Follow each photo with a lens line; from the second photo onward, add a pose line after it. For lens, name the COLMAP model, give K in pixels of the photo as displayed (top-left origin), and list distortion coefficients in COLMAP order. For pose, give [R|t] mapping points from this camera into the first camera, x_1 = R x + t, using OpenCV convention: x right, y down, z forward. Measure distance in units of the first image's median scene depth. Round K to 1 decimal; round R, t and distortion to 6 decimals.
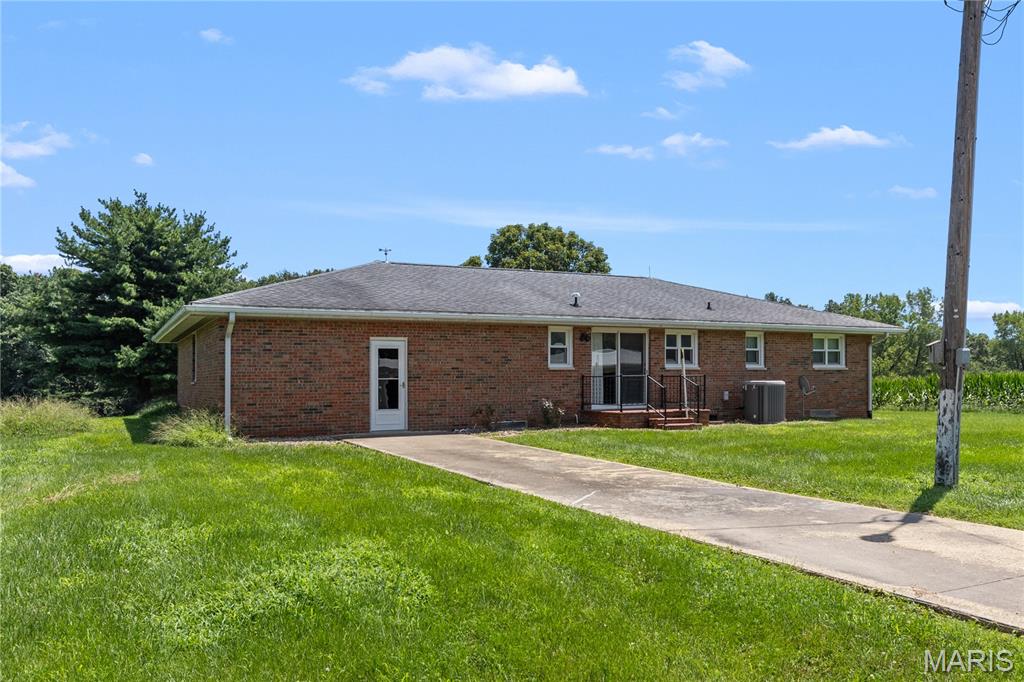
lens RADIAL K [[869.2, 0, 516.4], [0, 869.2, 341.1], [0, 0, 1]] dist [-0.017058, -0.003803]
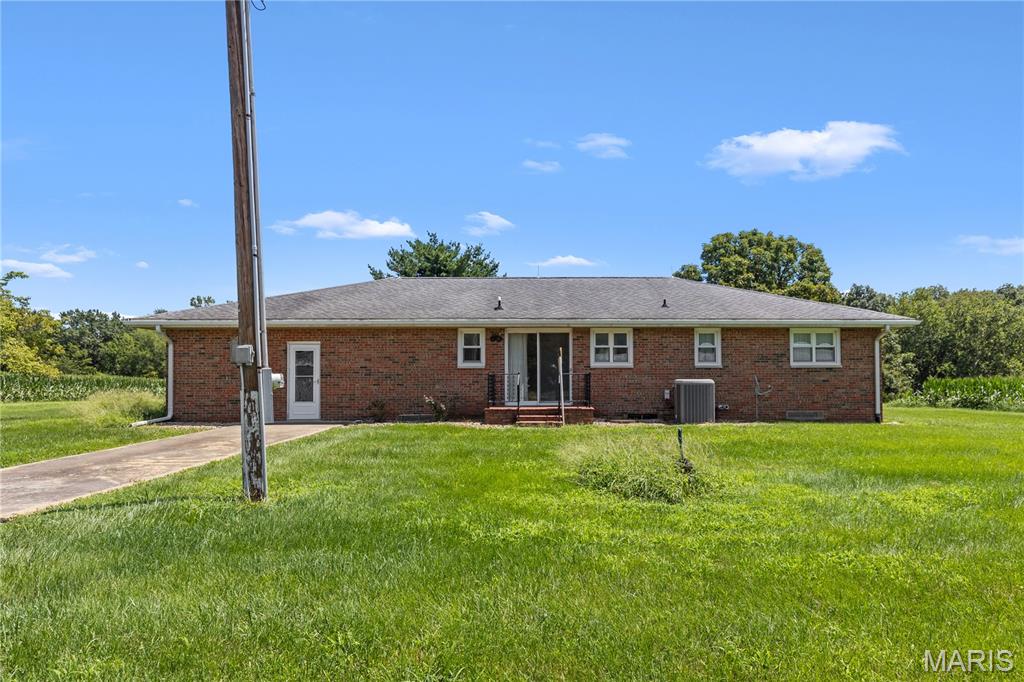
lens RADIAL K [[735.5, 0, 507.8], [0, 735.5, 343.2], [0, 0, 1]] dist [-0.004365, 0.005039]
pose [[0.892590, -0.017954, -0.450511, 0.441816], [0.017215, 0.999835, -0.005738, 0.006707], [0.450540, -0.002633, 0.892752, 0.174599]]
